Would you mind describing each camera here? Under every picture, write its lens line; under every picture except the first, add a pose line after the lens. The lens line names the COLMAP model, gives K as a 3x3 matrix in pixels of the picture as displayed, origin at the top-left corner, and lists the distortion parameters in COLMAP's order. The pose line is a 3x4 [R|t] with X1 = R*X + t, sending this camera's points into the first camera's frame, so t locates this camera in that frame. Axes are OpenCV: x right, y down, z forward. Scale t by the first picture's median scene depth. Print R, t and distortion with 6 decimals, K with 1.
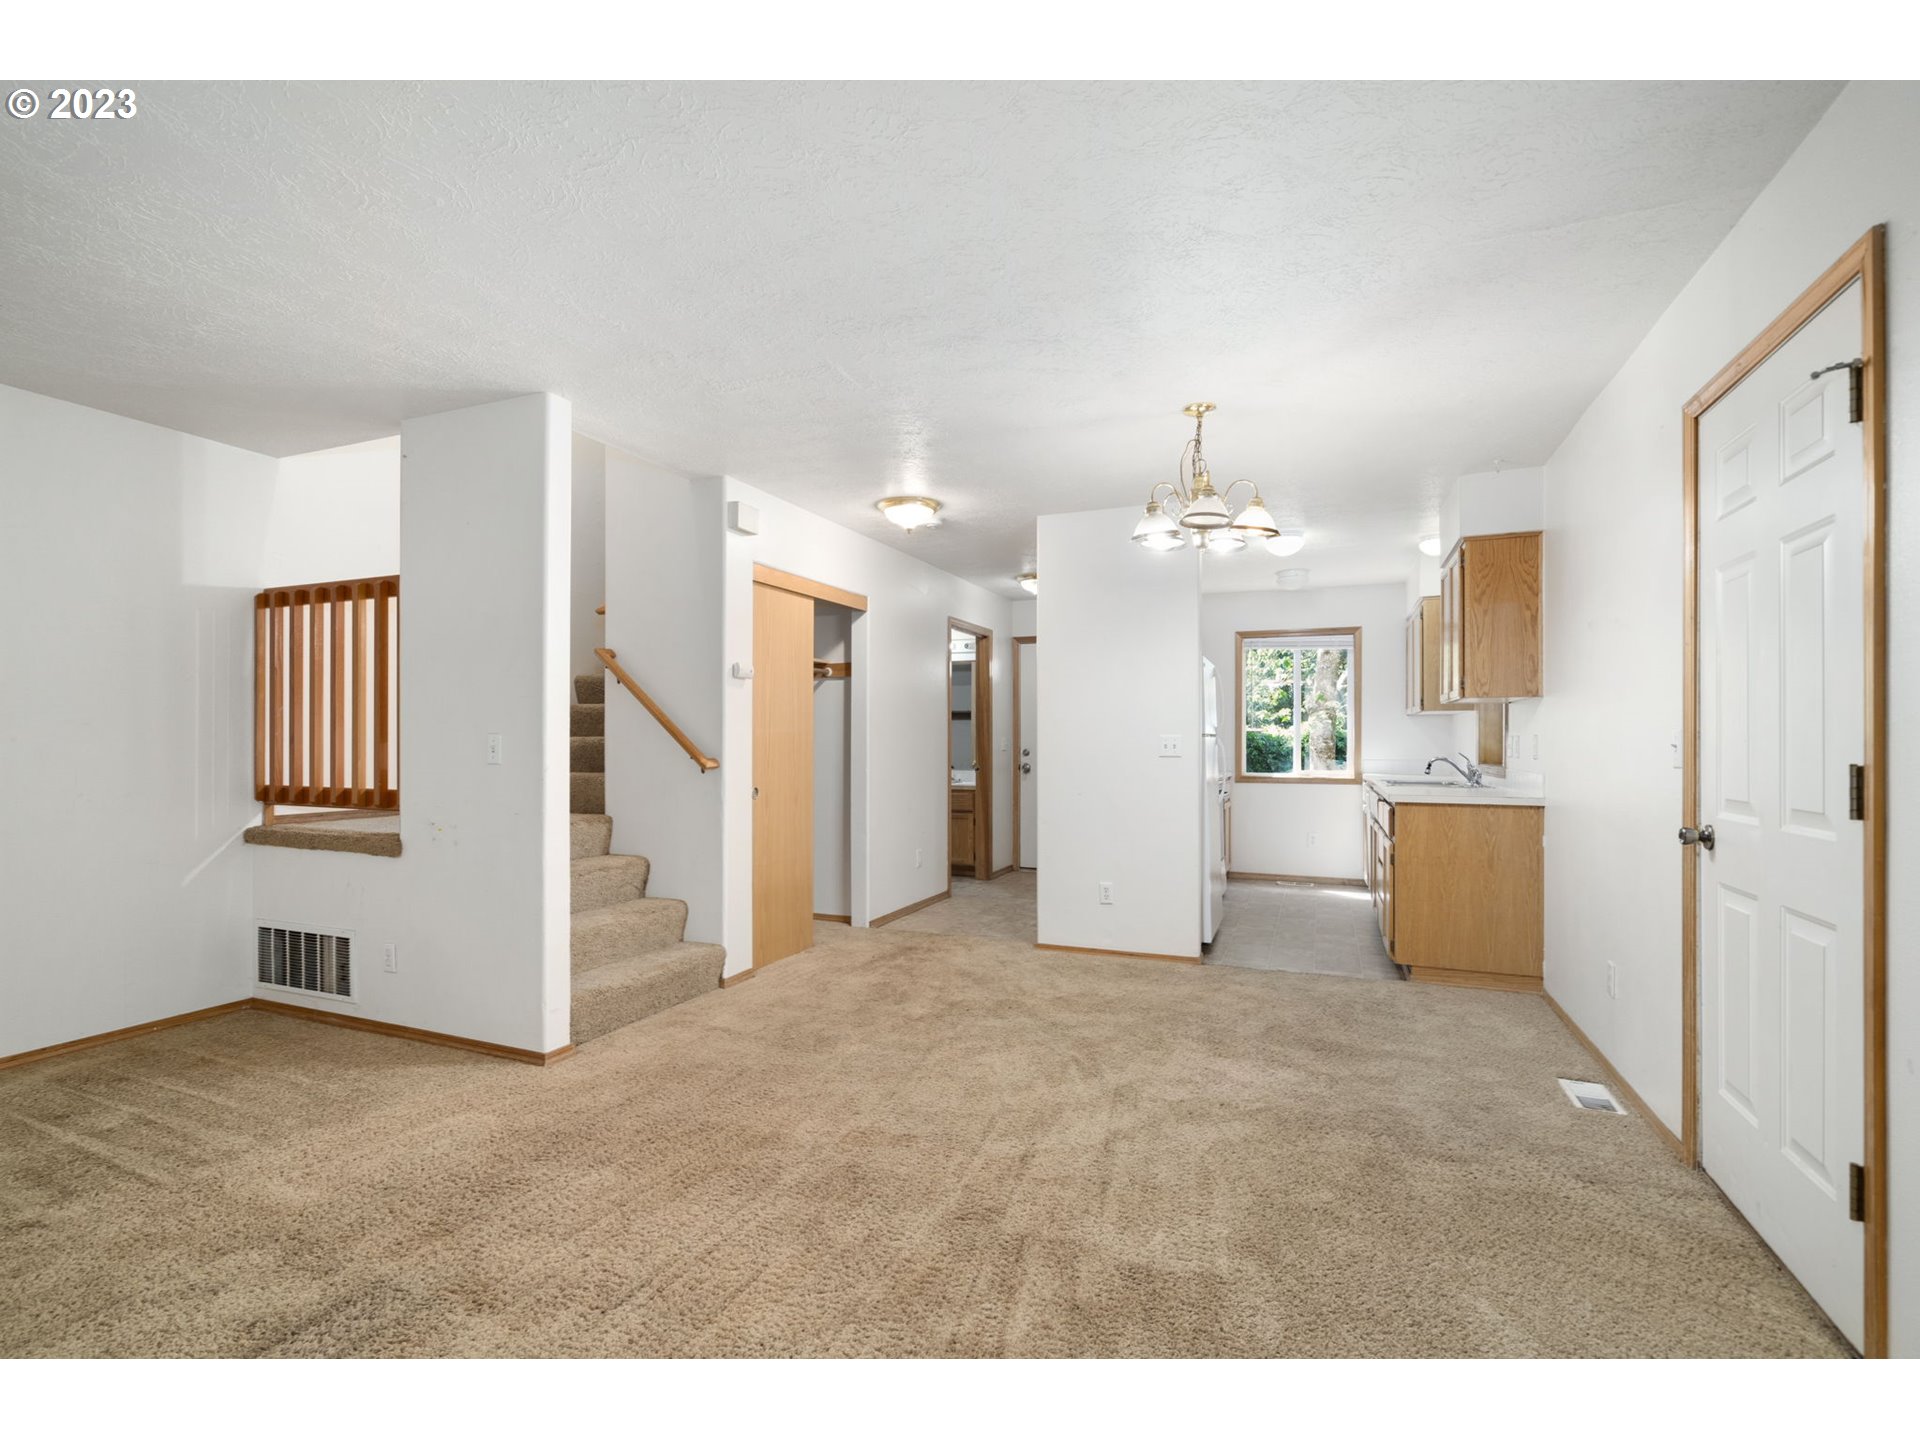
lens RADIAL K [[882.2, 0, 953.7], [0, 882.2, 729.9], [0, 0, 1]] dist [-0.001415, 0.000679]
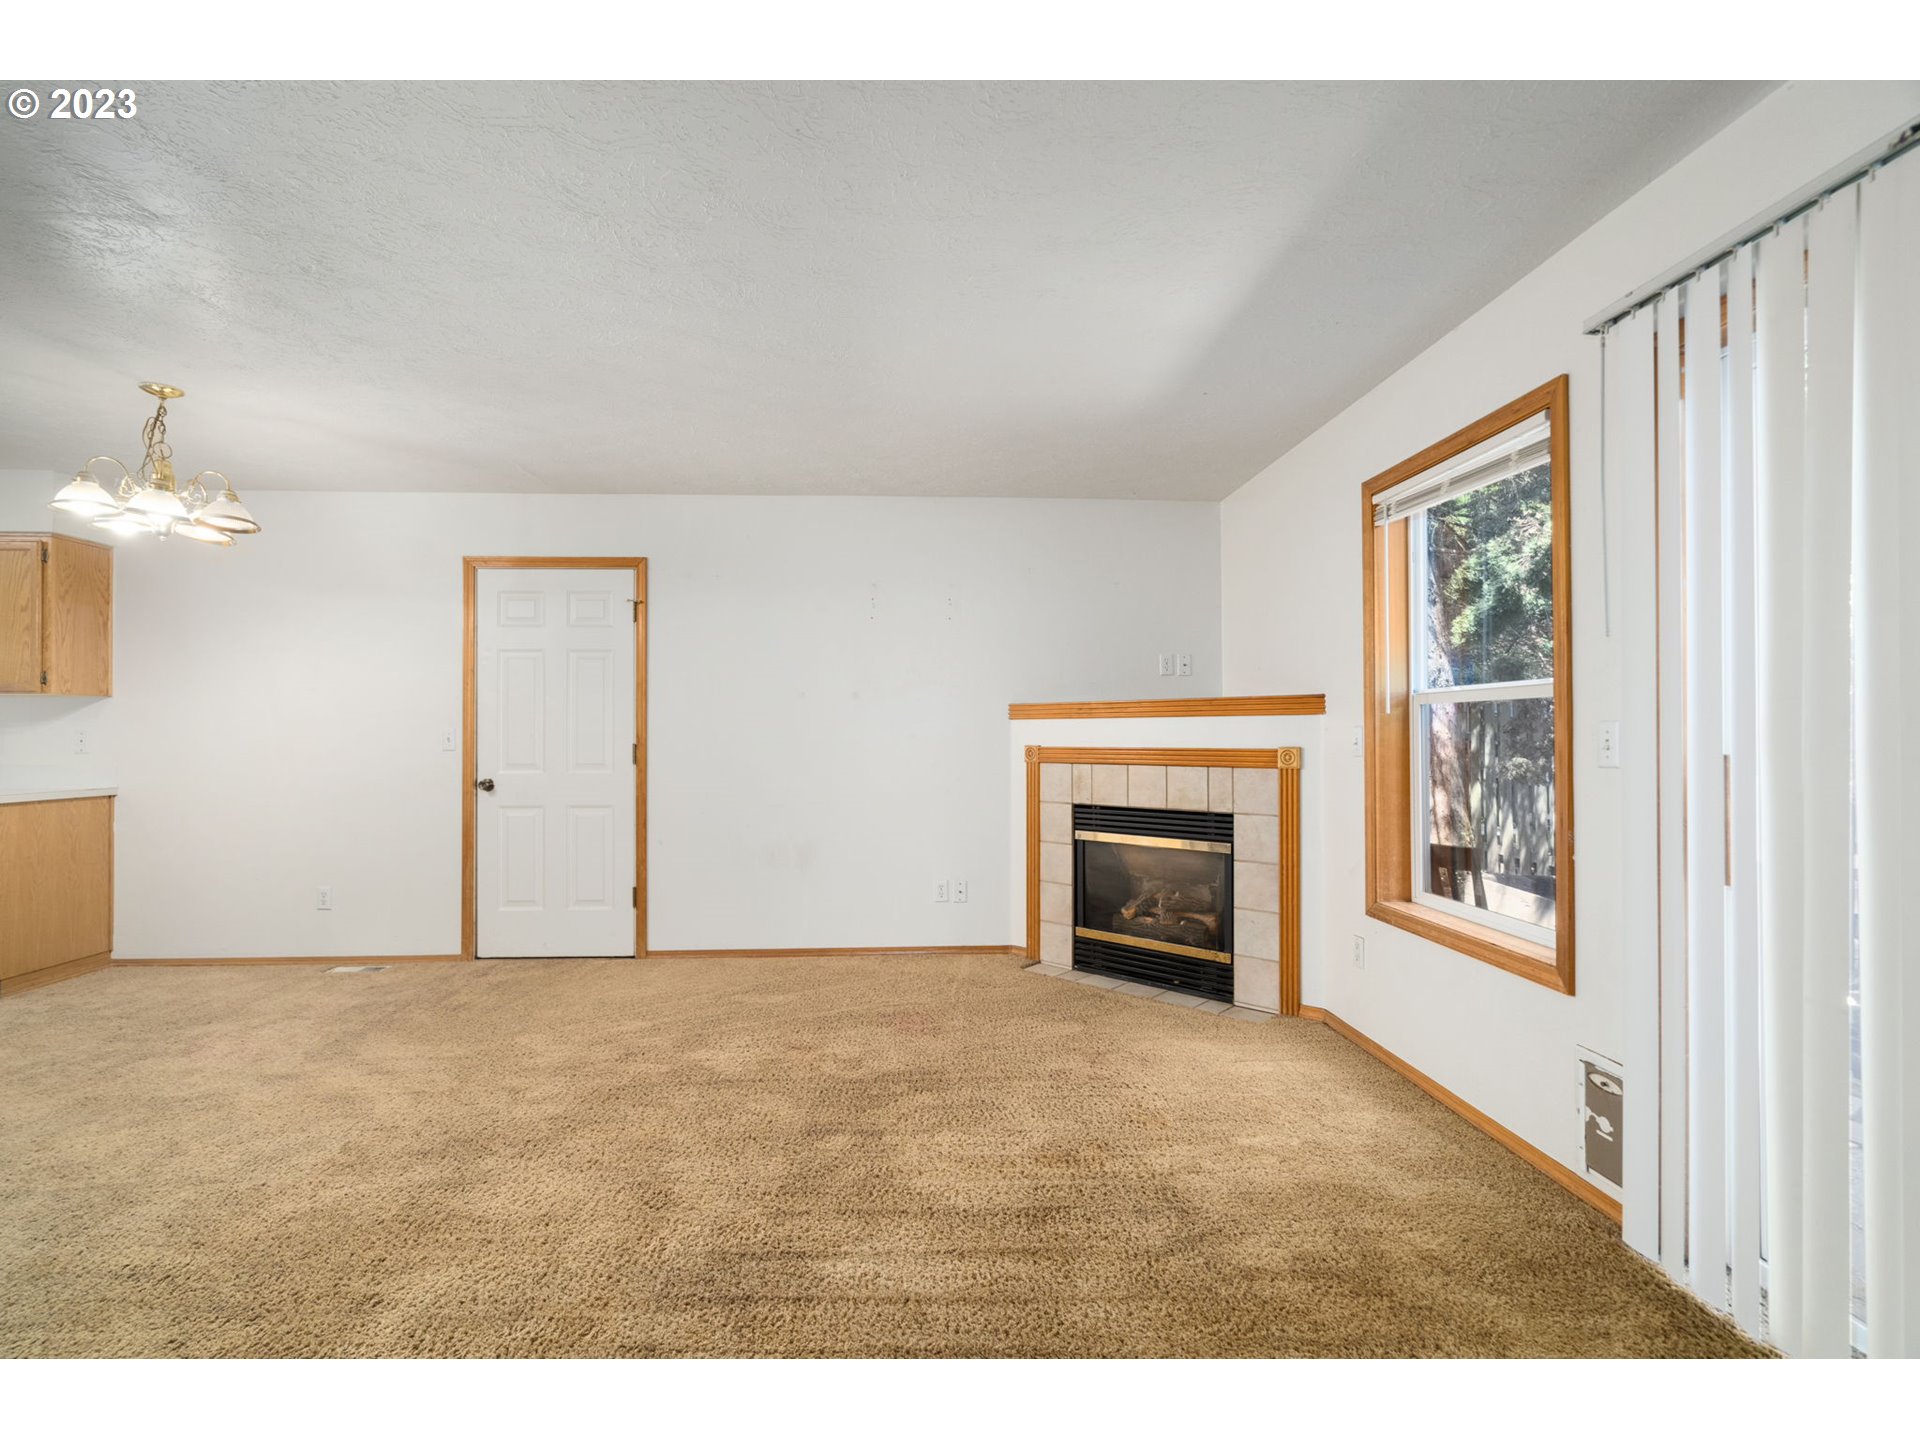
lens RADIAL K [[882.2, 0, 953.7], [0, 882.2, 729.9], [0, 0, 1]] dist [-0.001415, 0.000679]
pose [[-0.429901, 0.004054, 0.902867, -0.756792], [-0.010596, 0.999898, -0.009535, 0.003398], [-0.902814, -0.013666, -0.429814, 0.504298]]
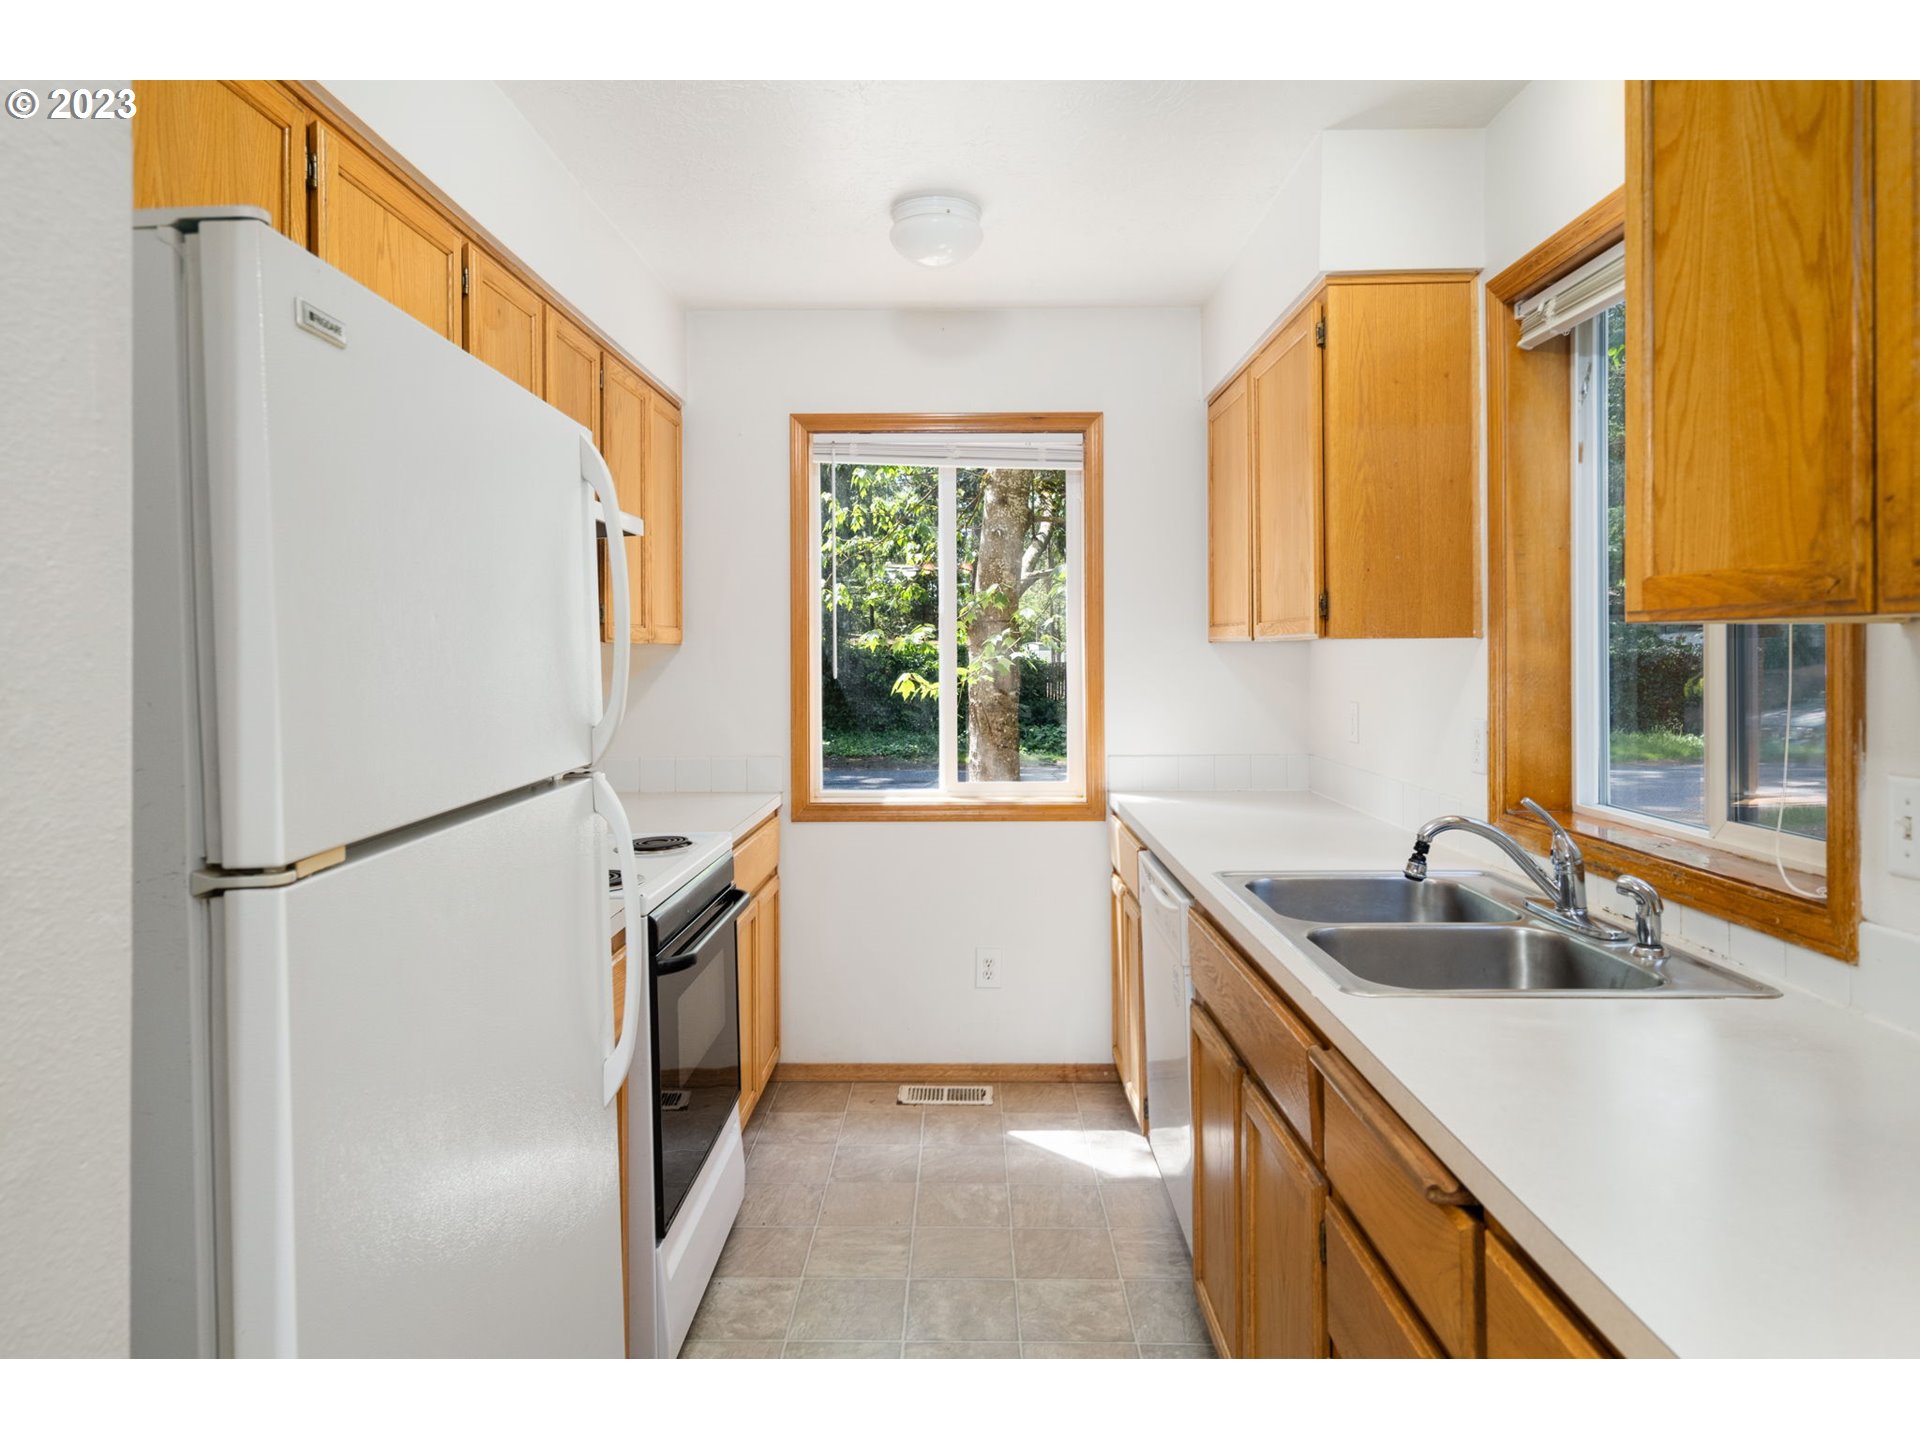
lens RADIAL K [[1169.8, 0, 967.4], [0, 1169.8, 651.5], [0, 0, 1]] dist [0.004666, 0.001891]
pose [[0.922214, -0.005534, 0.386640, 0.358354], [0.001794, 0.999948, 0.010034, -0.030011], [-0.386675, -0.008560, 0.922176, 0.943561]]
